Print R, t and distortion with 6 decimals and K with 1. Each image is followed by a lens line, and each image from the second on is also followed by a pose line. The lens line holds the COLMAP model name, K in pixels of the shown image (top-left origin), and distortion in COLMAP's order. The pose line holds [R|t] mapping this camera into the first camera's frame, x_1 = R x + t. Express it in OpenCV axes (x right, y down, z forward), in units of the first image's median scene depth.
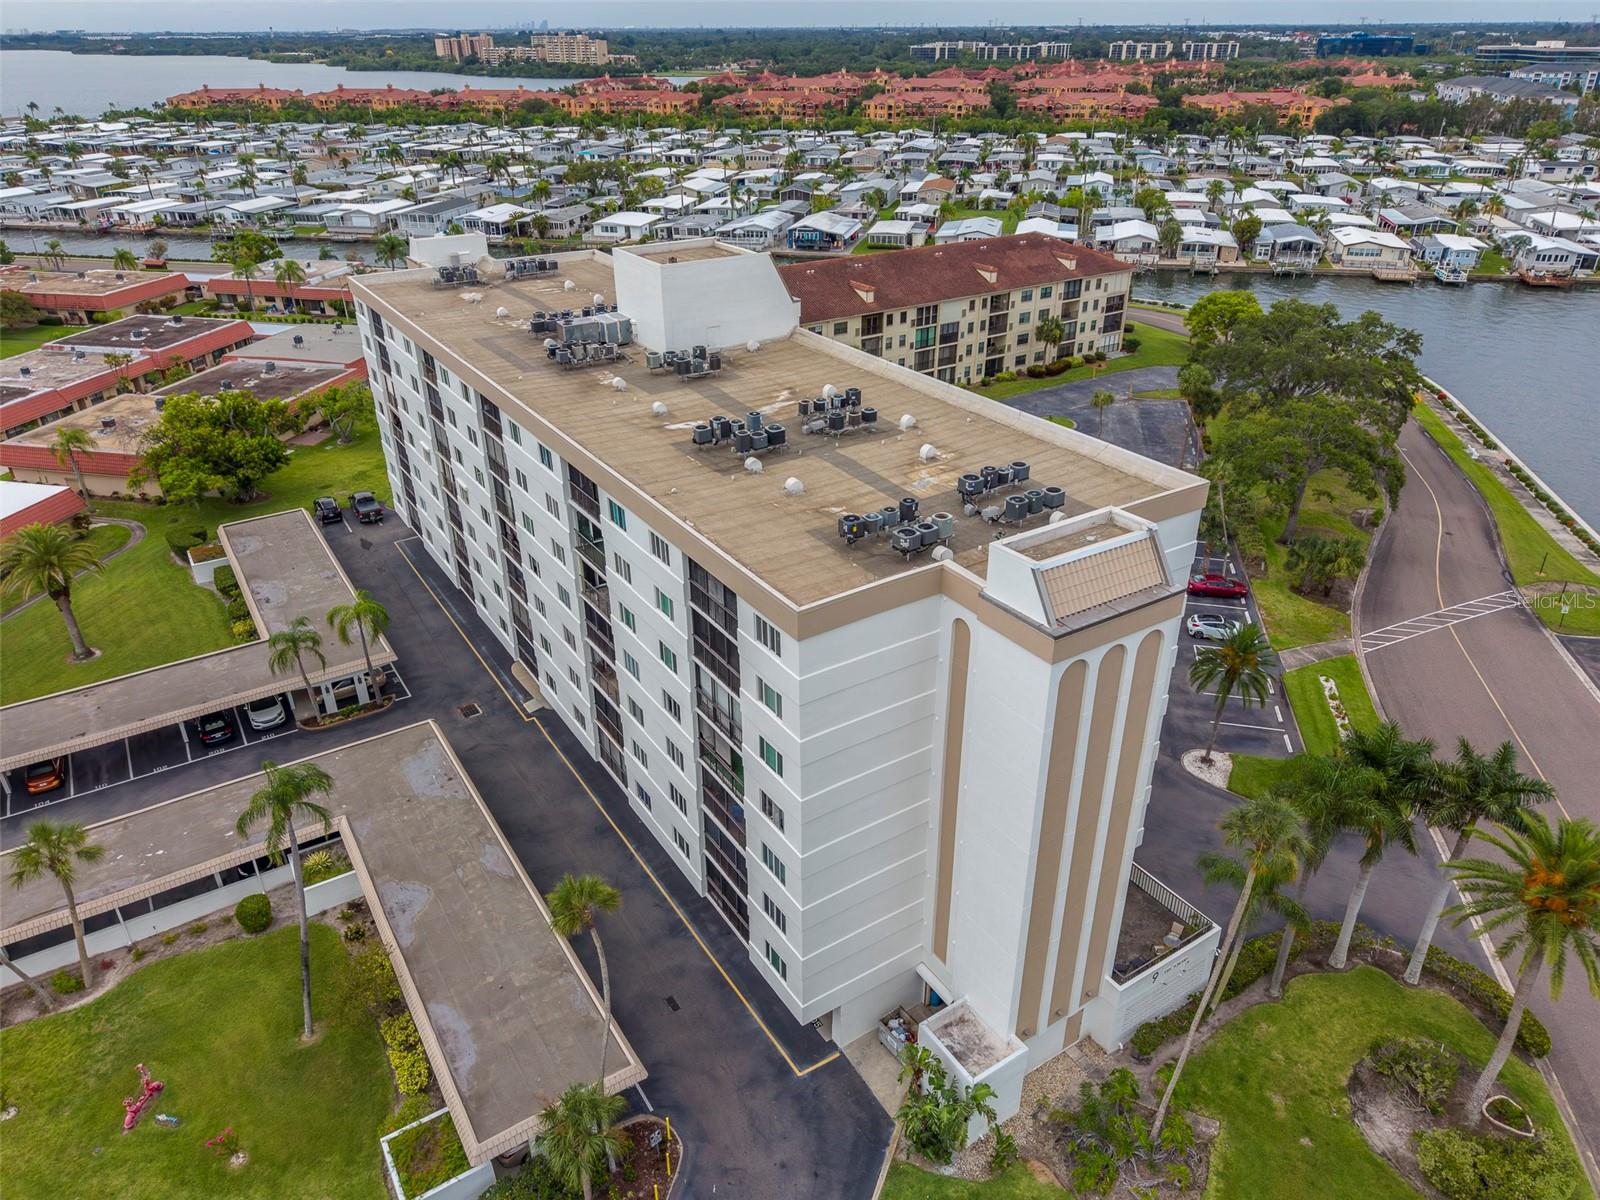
lens RADIAL K [[1072.1, 0, 800.0], [0, 1072.1, 600.0], [0, 0, 1]] dist [0.020853, -0.015426]
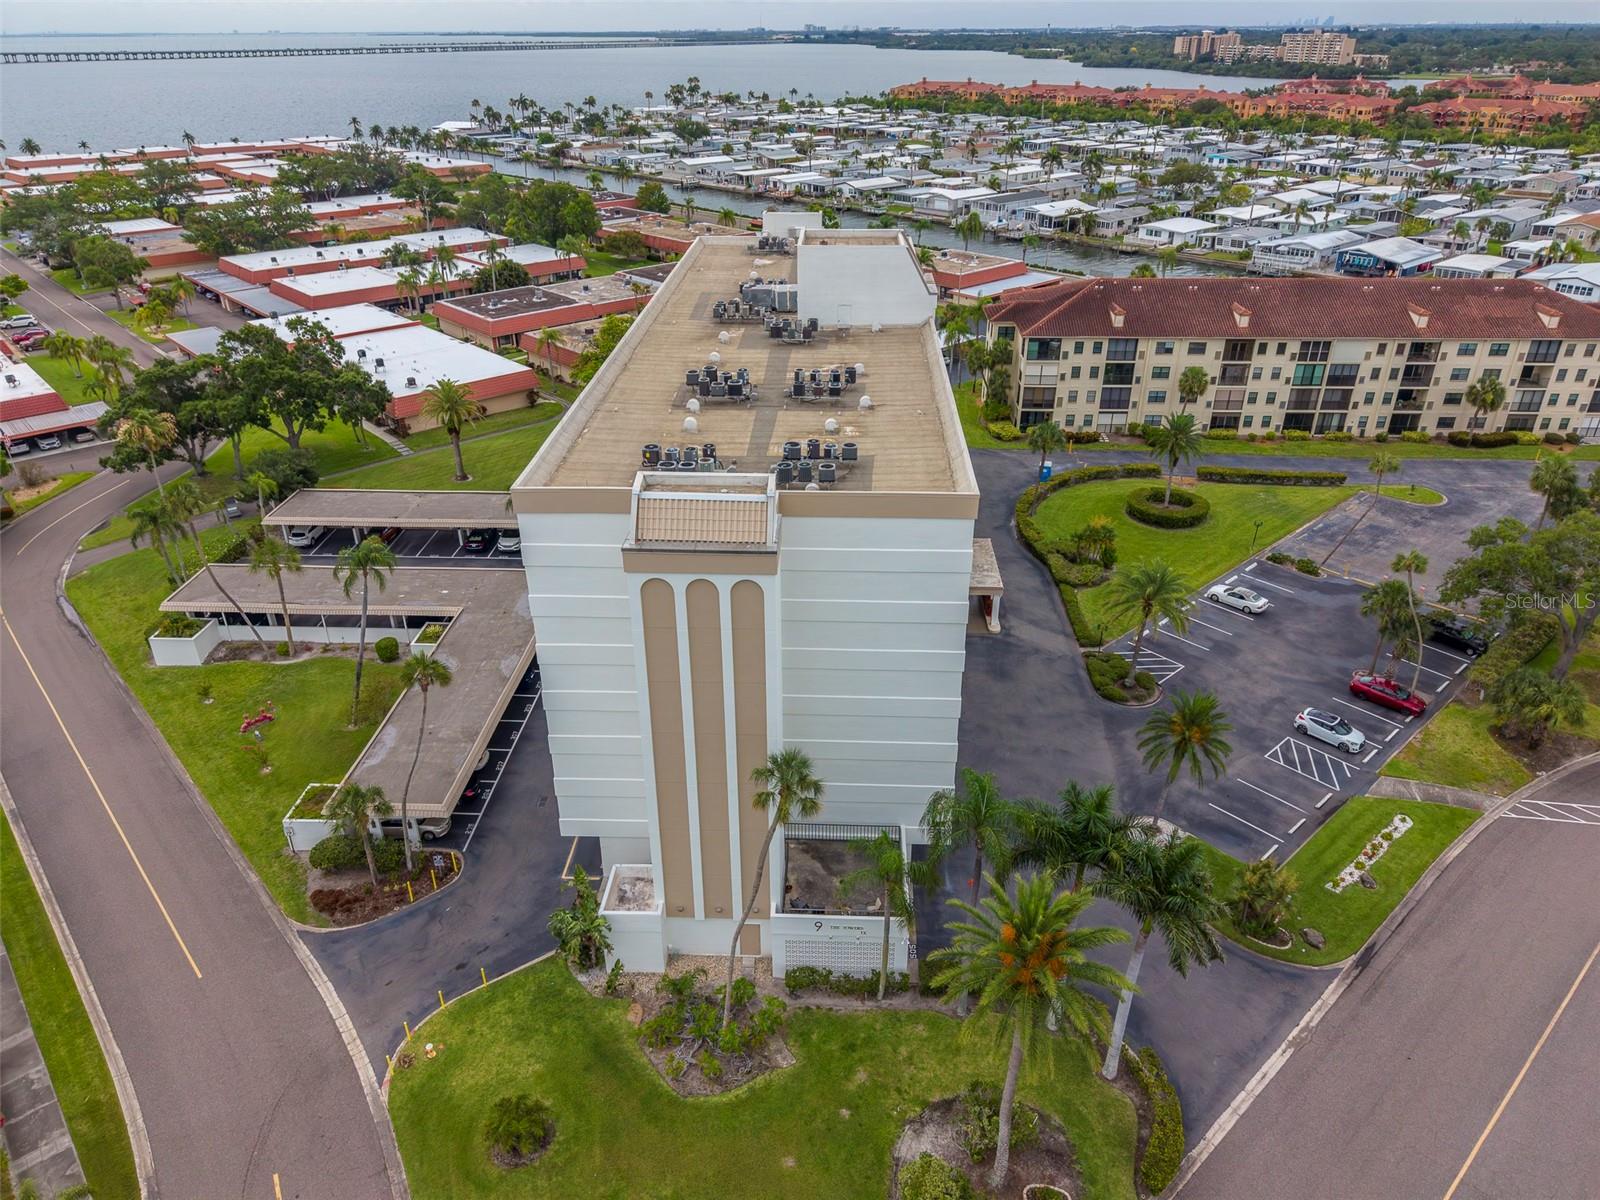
lens RADIAL K [[1072.1, 0, 800.0], [0, 1072.1, 600.0], [0, 0, 1]] dist [0.020853, -0.015426]
pose [[0.816601, 0.273405, -0.508343, 0.250955], [-0.272191, 0.959031, 0.078555, -0.014607], [0.508994, 0.074218, 0.857564, 0.011990]]
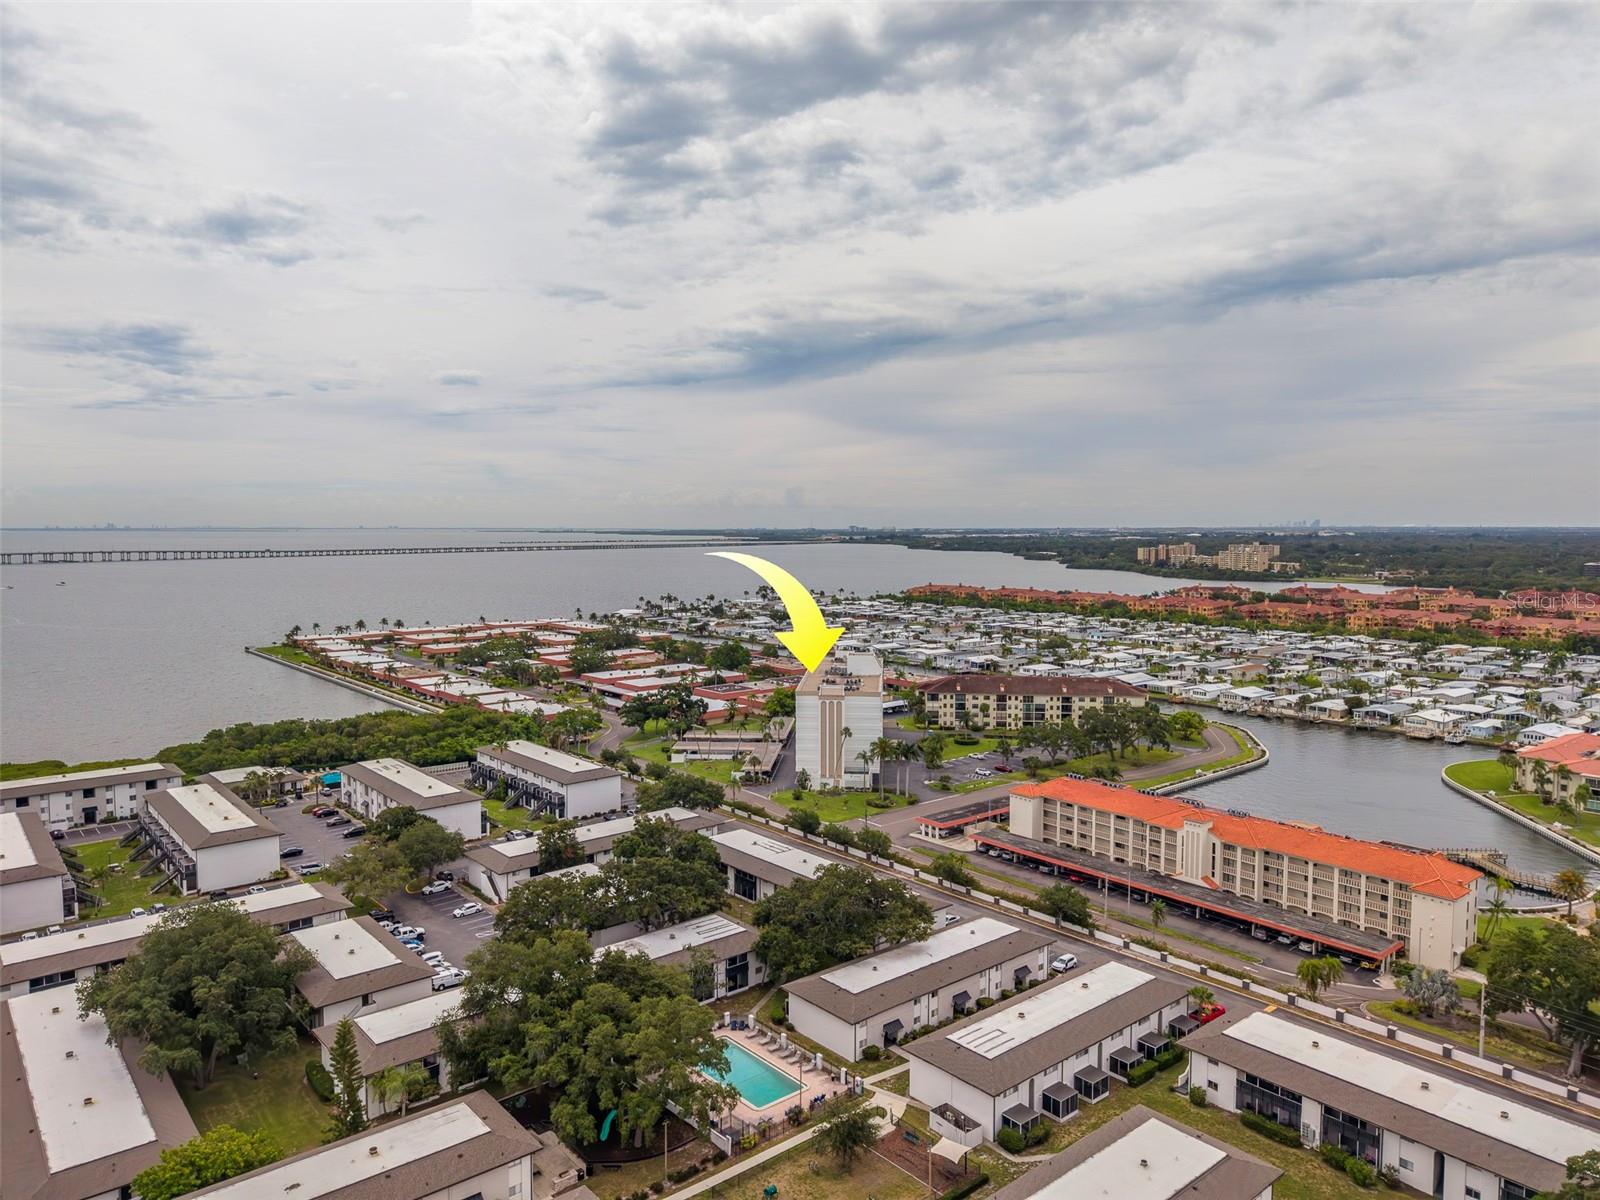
lens RADIAL K [[1065.3, 0, 800.0], [0, 1065.3, 600.0], [0, 0, 1]] dist [0.027995, -0.017838]
pose [[0.791629, 0.050079, -0.608946, 1.091385], [-0.292591, 0.906002, -0.305860, 0.410050], [0.536389, 0.420300, 0.731871, -1.124615]]
